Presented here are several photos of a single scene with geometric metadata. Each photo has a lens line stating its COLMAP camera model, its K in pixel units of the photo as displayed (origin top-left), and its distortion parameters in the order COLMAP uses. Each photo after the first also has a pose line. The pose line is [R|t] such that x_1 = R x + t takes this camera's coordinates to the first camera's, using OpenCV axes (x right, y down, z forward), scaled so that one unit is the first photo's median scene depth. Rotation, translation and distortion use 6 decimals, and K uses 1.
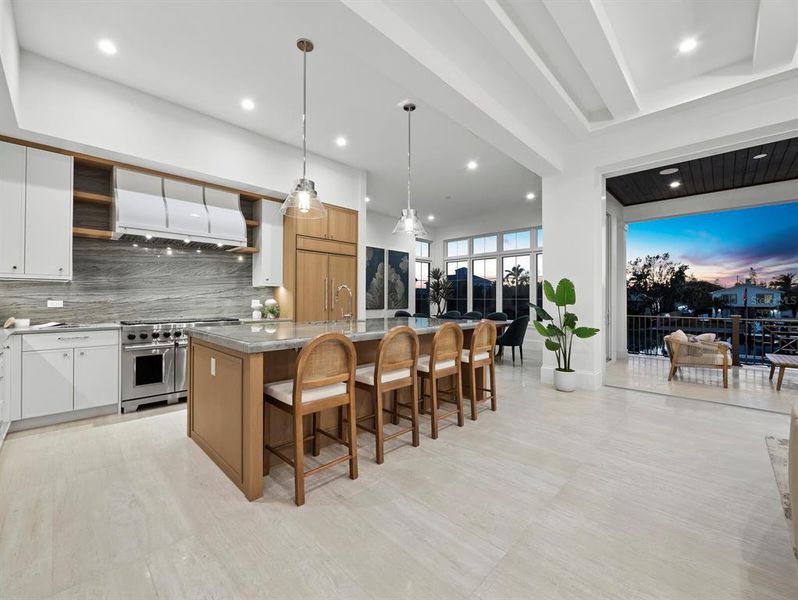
lens RADIAL K [[334.9, 0, 401.1], [0, 334.9, 297.5], [0, 0, 1]] dist [-0.003510, 0.001950]
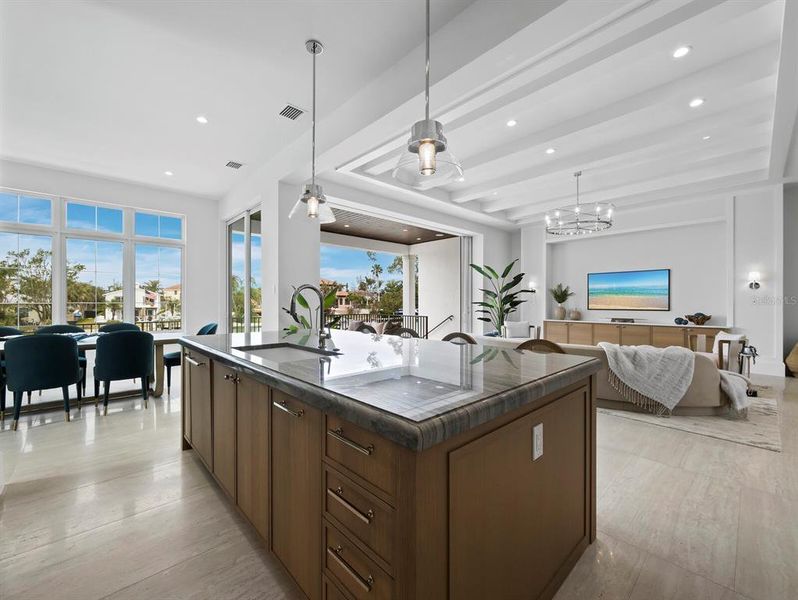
lens RADIAL K [[334.9, 0, 398.8], [0, 334.9, 303.7], [0, 0, 1]] dist [-0.003510, 0.001950]
pose [[0.051591, -0.006135, 0.998649, -0.490740], [-0.007978, 0.999947, 0.006556, -0.002556], [-0.998636, -0.008306, 0.051539, 0.533470]]
